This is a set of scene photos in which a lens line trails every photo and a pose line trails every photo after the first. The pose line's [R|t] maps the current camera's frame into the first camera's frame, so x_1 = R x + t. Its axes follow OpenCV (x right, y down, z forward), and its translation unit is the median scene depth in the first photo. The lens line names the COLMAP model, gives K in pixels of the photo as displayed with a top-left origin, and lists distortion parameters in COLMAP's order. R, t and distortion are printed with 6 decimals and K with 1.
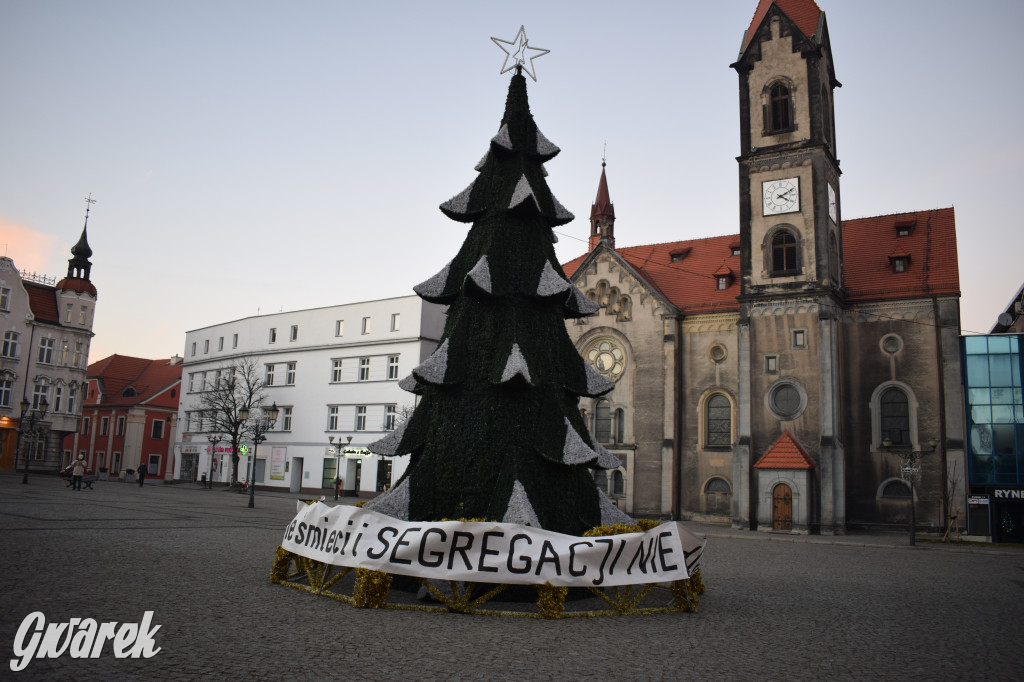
lens RADIAL K [[799.9, 0, 512.0], [0, 799.9, 341.0], [0, 0, 1]] dist [-0.100423, 0.021291]
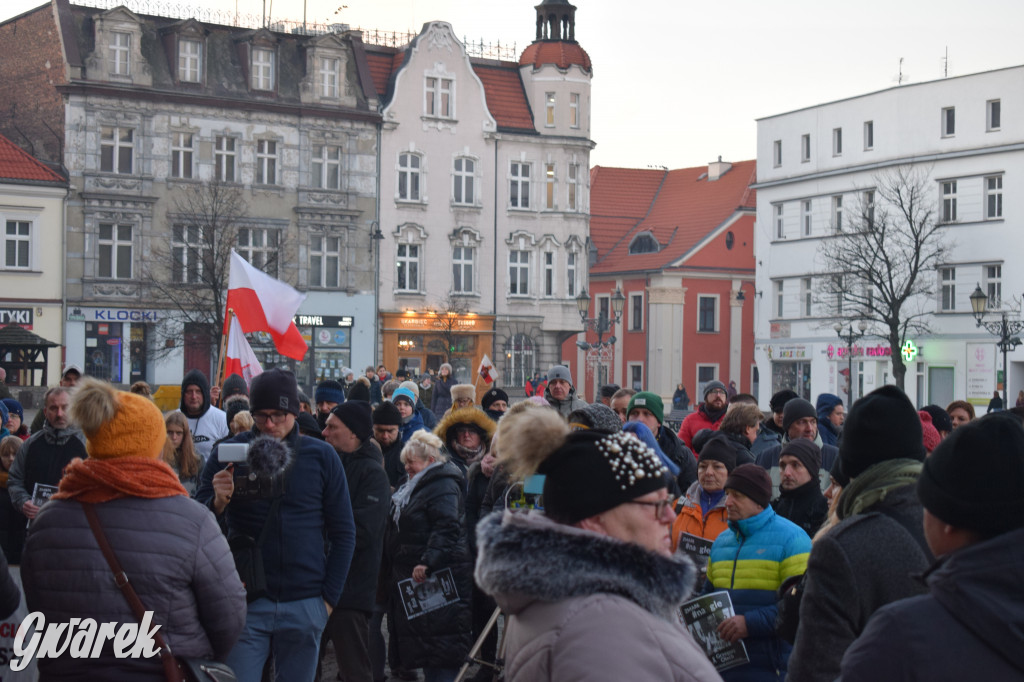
lens RADIAL K [[2099.1, 0, 512.0], [0, 2099.1, 341.0], [0, 0, 1]] dist [0.028627, 0.386924]
pose [[0.901800, -0.035229, -0.430715, 0.022790], [0.097970, 0.987388, 0.124362, -0.085455], [0.420901, -0.154347, 0.893879, -0.443314]]
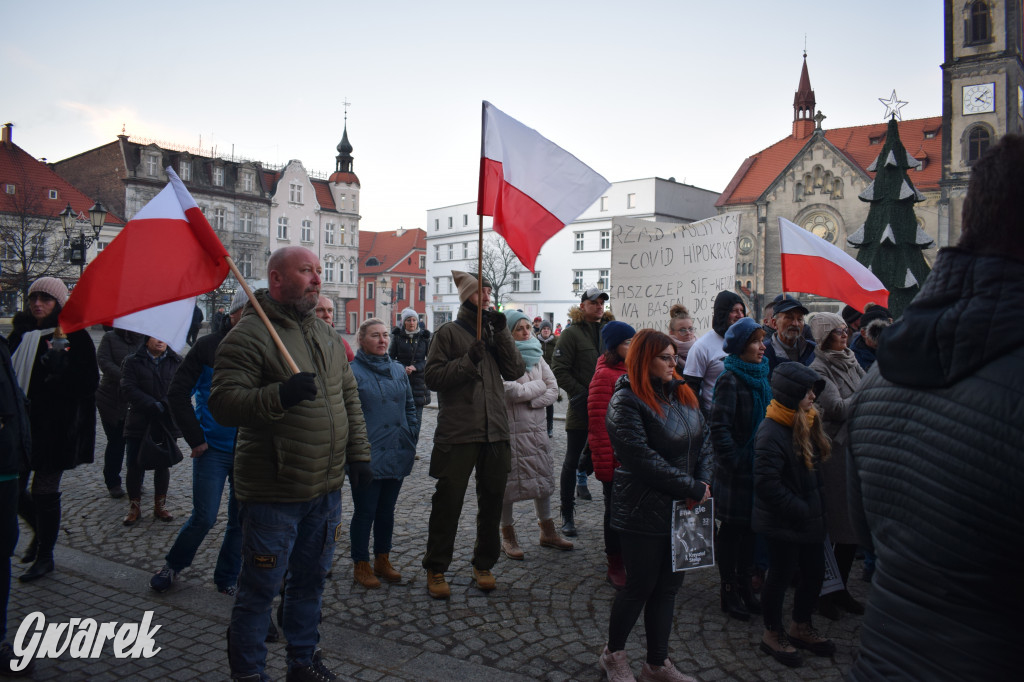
lens RADIAL K [[799.9, 0, 512.0], [0, 799.9, 341.0], [0, 0, 1]] dist [-0.100423, 0.021291]
pose [[0.989078, -0.018432, -0.146237, -0.185628], [0.046197, 0.980924, 0.188821, -0.062220], [0.139967, -0.193514, 0.971062, -0.297645]]
